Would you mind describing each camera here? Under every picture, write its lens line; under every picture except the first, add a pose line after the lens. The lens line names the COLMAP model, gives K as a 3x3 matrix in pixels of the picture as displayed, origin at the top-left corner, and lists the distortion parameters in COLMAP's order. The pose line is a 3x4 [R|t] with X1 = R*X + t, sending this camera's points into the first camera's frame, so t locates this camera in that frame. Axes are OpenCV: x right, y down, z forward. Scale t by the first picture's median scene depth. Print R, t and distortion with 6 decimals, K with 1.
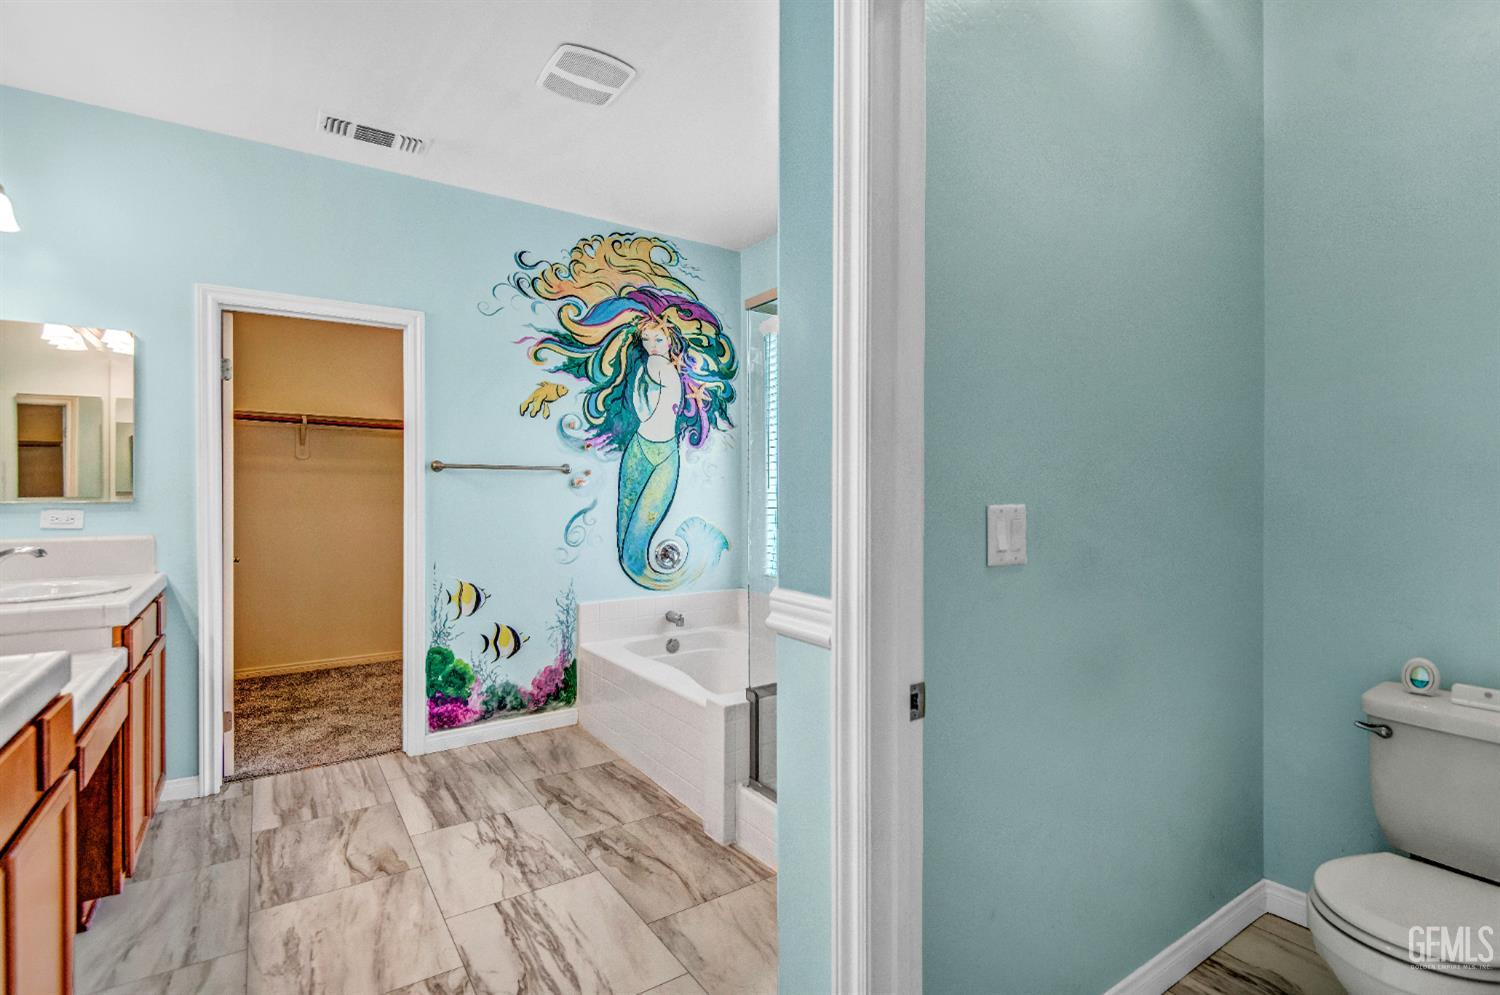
lens RADIAL K [[706.5, 0, 763.5], [0, 706.5, 492.4], [0, 0, 1]] dist [0.027201, -0.025874]
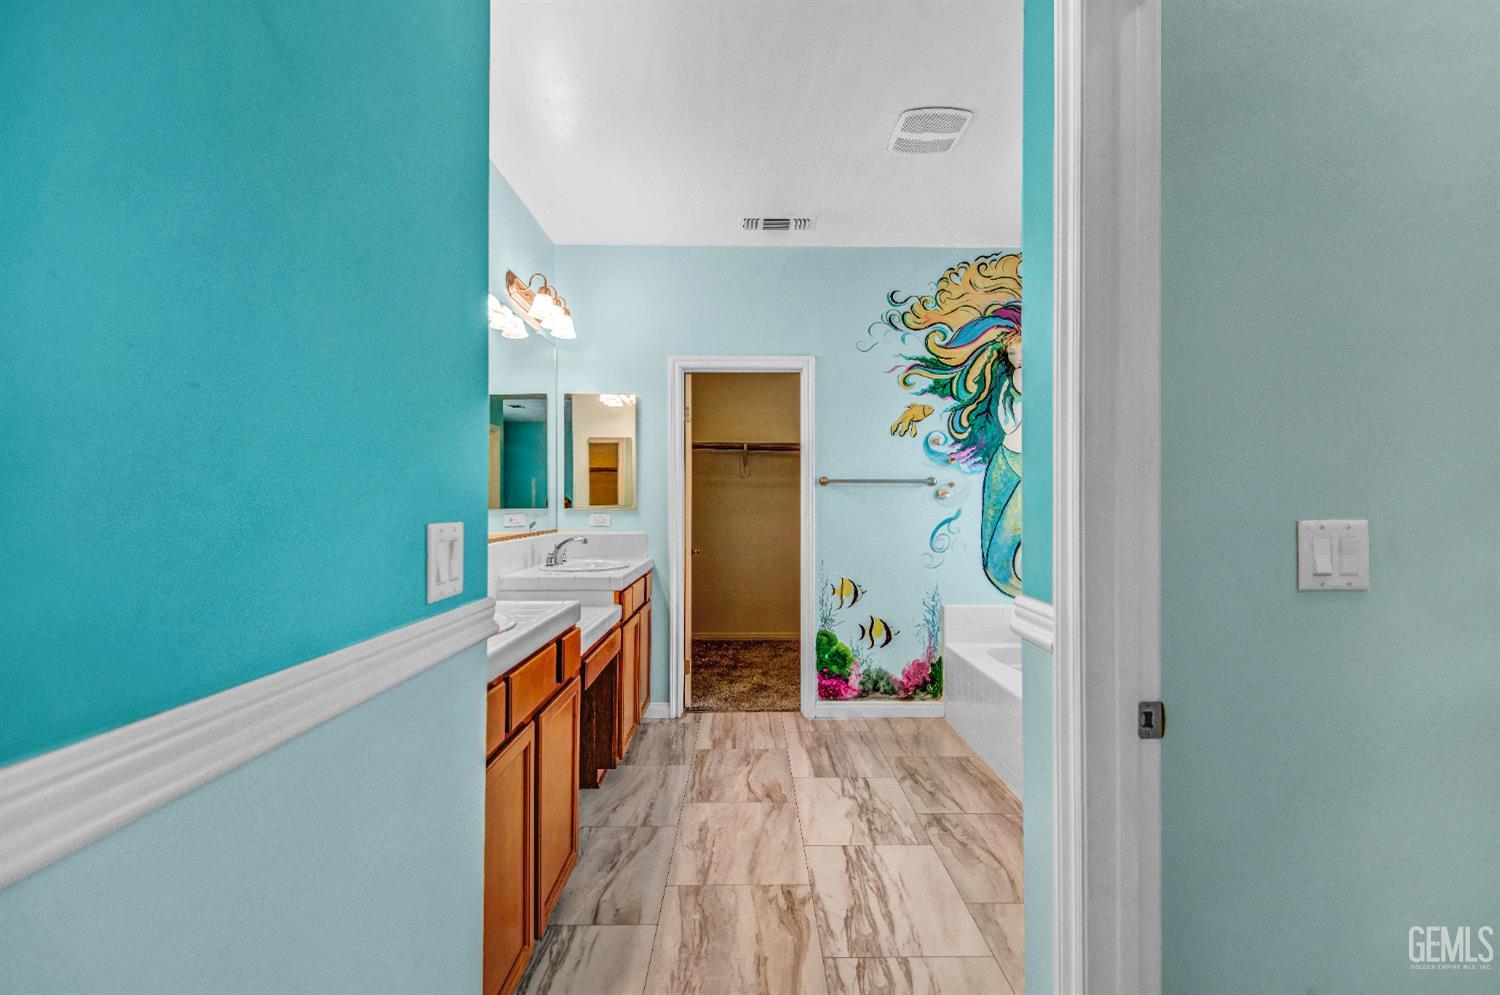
lens RADIAL K [[678.5, 0, 754.9], [0, 678.5, 493.6], [0, 0, 1]] dist [0.032734, -0.018125]
pose [[0.828738, -0.005275, -0.559611, 0.089199], [-0.001690, 0.999927, -0.011928, -0.001345], [0.559634, 0.010831, 0.828669, -0.027457]]
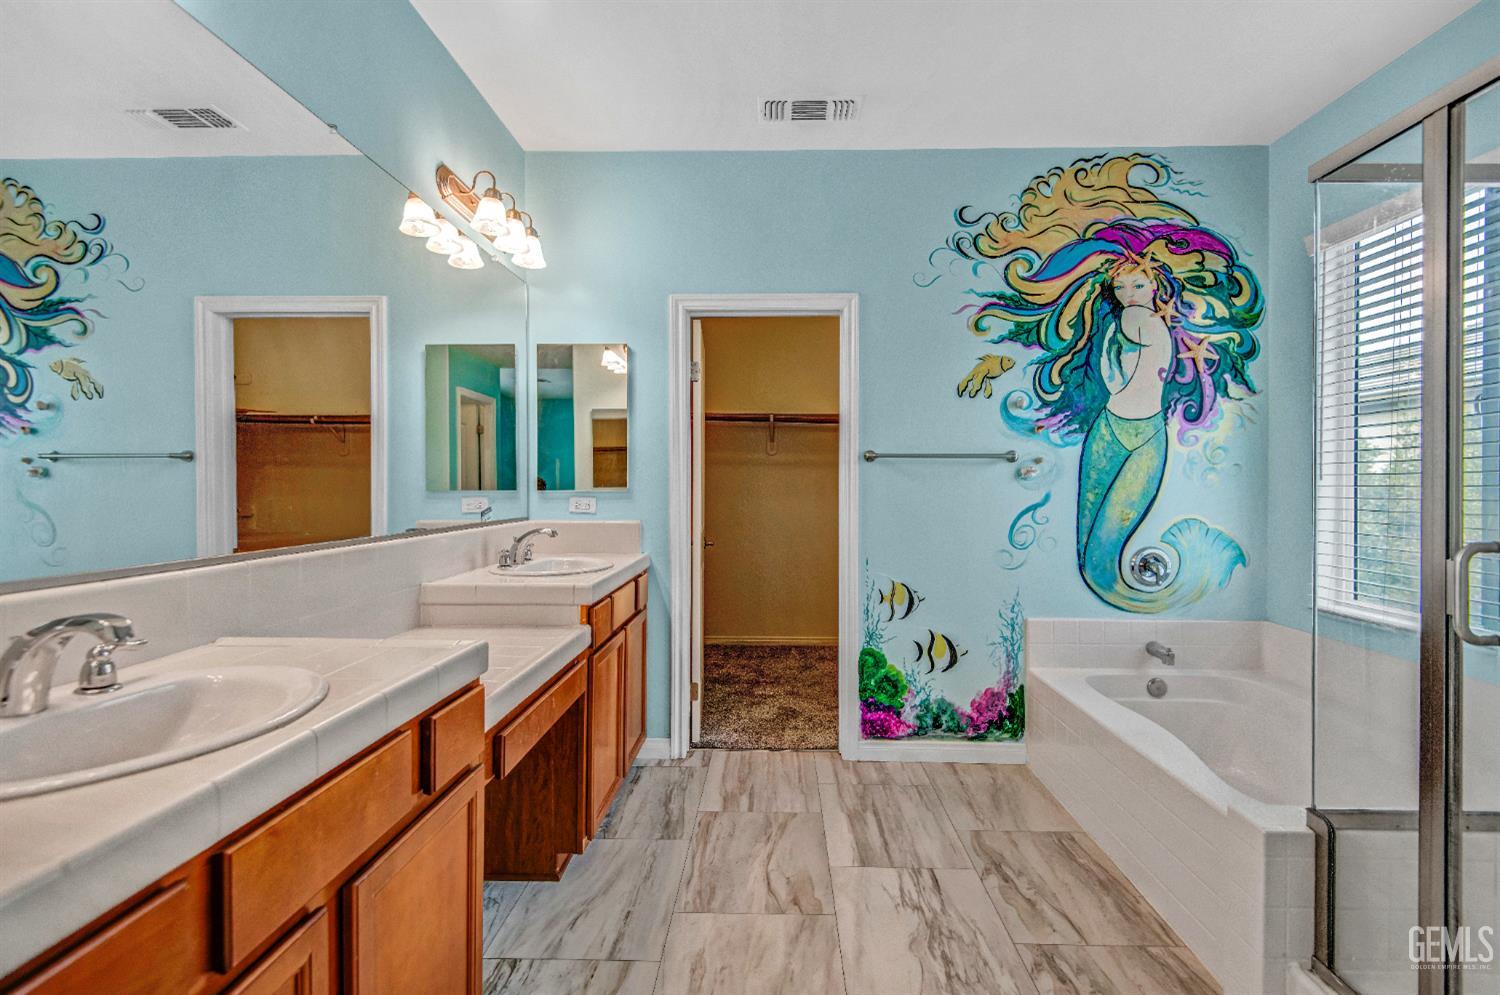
lens RADIAL K [[688.9, 0, 765.0], [0, 688.9, 488.6], [0, 0, 1]] dist [0.050108, -0.036603]
pose [[0.810405, 0.006120, -0.585838, -0.036699], [-0.003613, 0.999979, 0.005448, 0.001739], [0.585859, -0.002298, 0.810410, 0.174519]]
